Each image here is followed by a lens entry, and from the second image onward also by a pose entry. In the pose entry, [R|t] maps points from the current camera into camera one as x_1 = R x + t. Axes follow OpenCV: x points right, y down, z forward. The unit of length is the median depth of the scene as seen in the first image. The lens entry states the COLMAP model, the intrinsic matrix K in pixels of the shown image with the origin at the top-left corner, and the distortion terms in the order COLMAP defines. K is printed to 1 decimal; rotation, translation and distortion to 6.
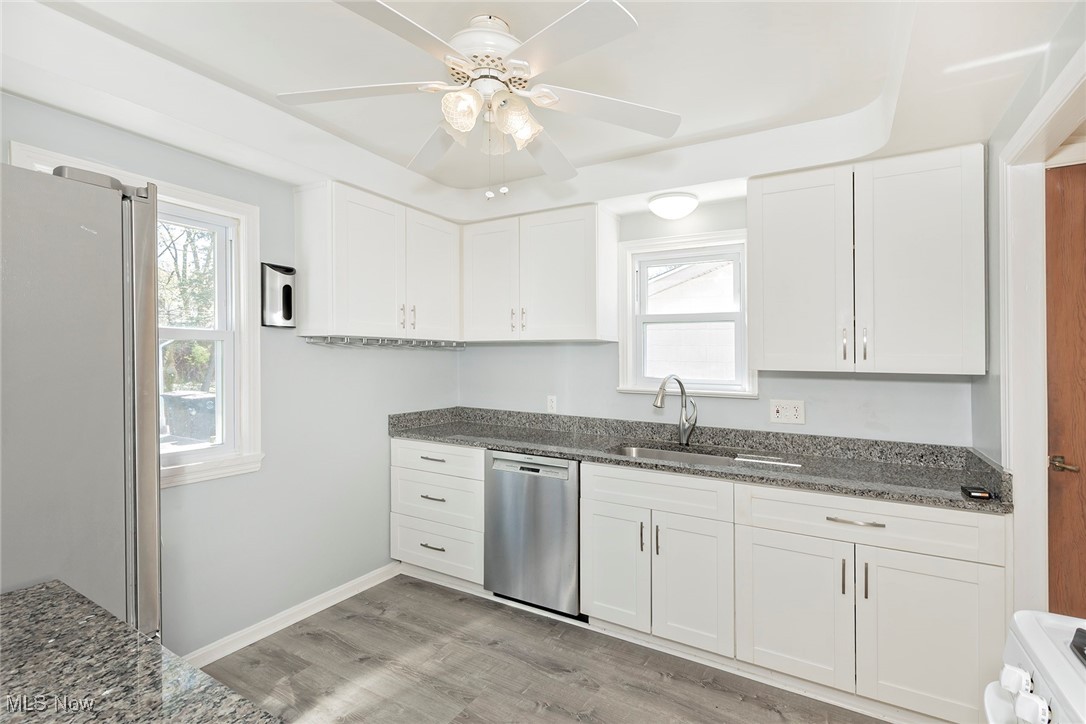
lens RADIAL K [[493.6, 0, 547.0], [0, 493.6, 358.7], [0, 0, 1]] dist [-0.000695, 0.000048]
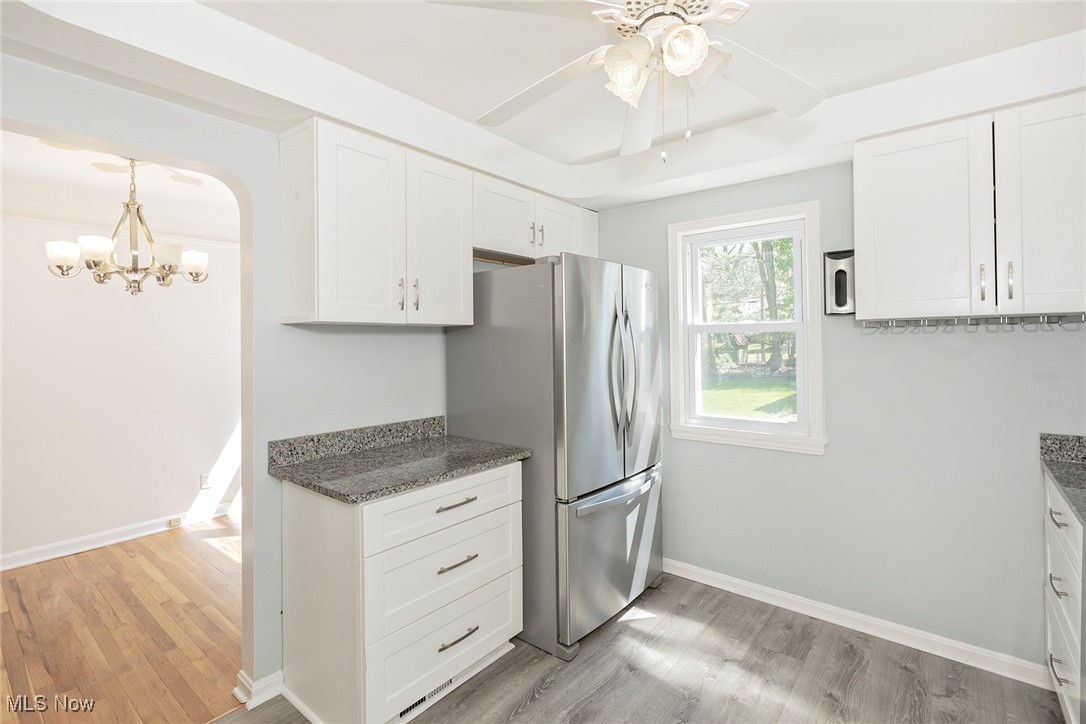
lens RADIAL K [[493.6, 0, 592.1], [0, 493.6, 345.6], [0, 0, 1]] dist [-0.000695, 0.000048]
pose [[-0.112167, -0.006227, -0.993670, 0.486237], [0.013681, 0.999876, -0.007810, -0.001369], [0.993595, -0.014470, -0.112068, 0.629310]]
